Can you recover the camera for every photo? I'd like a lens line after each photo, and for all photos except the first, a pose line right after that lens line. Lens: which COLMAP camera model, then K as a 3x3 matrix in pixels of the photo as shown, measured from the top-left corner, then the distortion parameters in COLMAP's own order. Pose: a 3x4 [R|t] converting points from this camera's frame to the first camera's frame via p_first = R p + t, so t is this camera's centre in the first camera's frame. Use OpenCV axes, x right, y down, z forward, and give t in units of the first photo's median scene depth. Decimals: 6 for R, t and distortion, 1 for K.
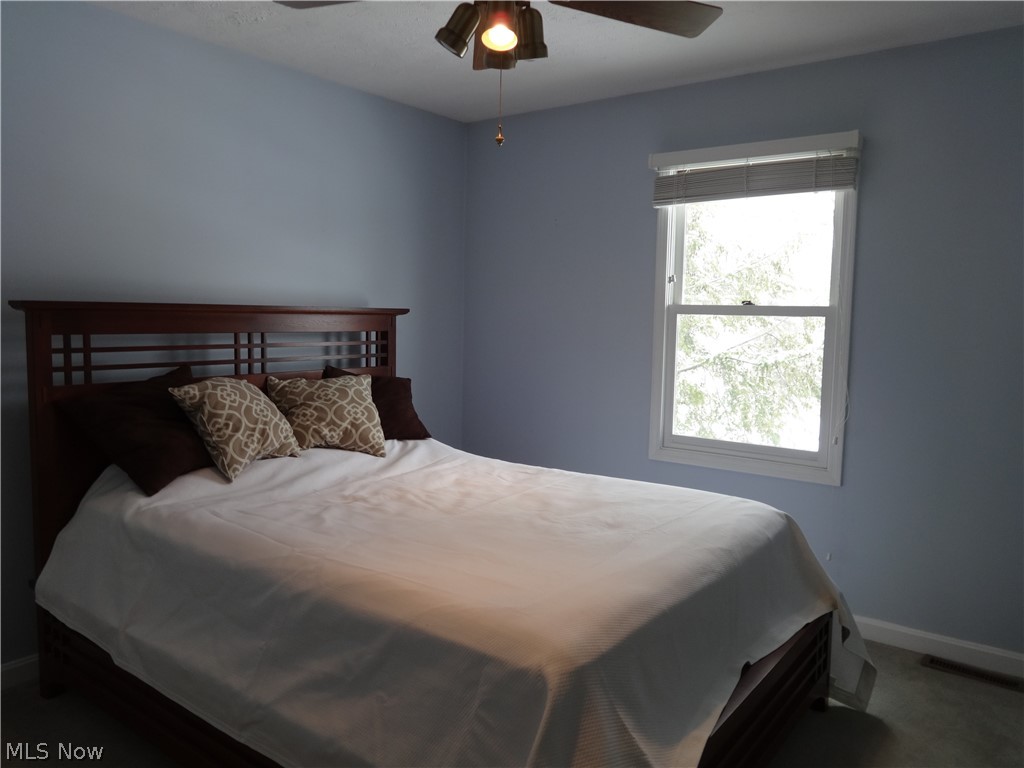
lens RADIAL K [[786.3, 0, 512.0], [0, 786.3, 384.0], [0, 0, 1]] dist [0.120375, 0.001027]
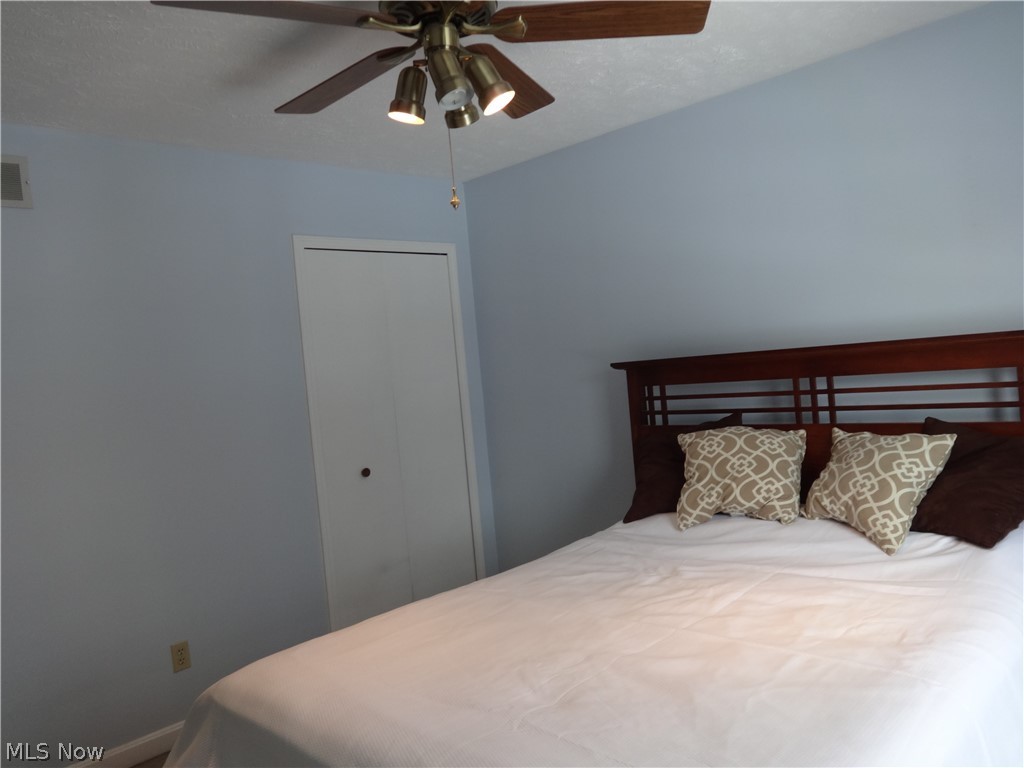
lens RADIAL K [[764.9, 0, 512.0], [0, 764.9, 384.0], [0, 0, 1]] dist [-0.004278, 0.002601]
pose [[-0.100126, 0.009907, -0.994925, 0.587527], [-0.015929, 0.999806, 0.011558, -0.065732], [0.994847, 0.017005, -0.099949, 0.803629]]
